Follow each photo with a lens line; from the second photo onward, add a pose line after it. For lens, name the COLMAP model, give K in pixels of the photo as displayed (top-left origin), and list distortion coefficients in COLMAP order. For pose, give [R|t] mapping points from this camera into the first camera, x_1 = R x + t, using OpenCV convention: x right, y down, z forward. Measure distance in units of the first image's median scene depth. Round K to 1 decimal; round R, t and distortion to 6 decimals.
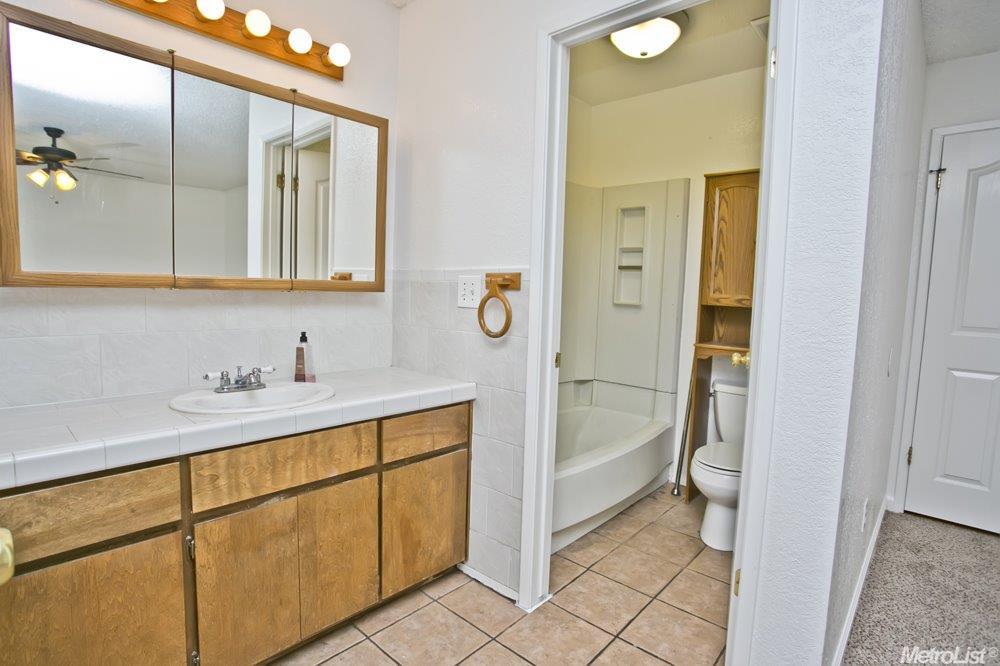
lens RADIAL K [[487.6, 0, 491.3], [0, 487.6, 331.8], [0, 0, 1]] dist [-0.063692, 0.028189]
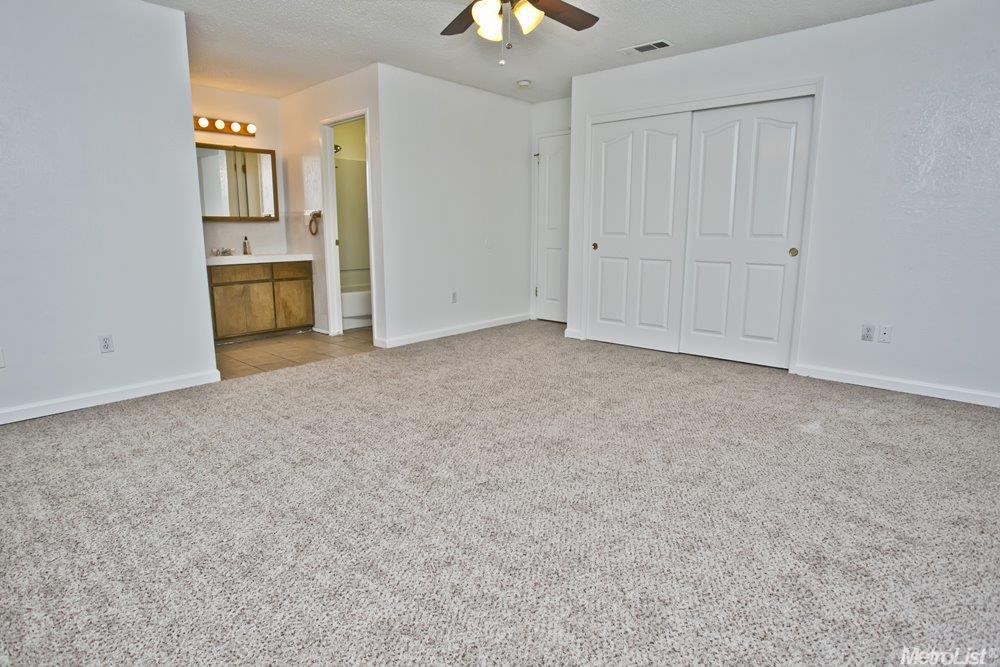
lens RADIAL K [[487.6, 0, 491.3], [0, 487.6, 332.3], [0, 0, 1]] dist [-0.063692, 0.028189]
pose [[0.999632, -0.015445, 0.022307, 0.913244], [0.012430, 0.991508, 0.129453, 0.203377], [-0.024117, -0.129128, 0.991335, -1.755705]]
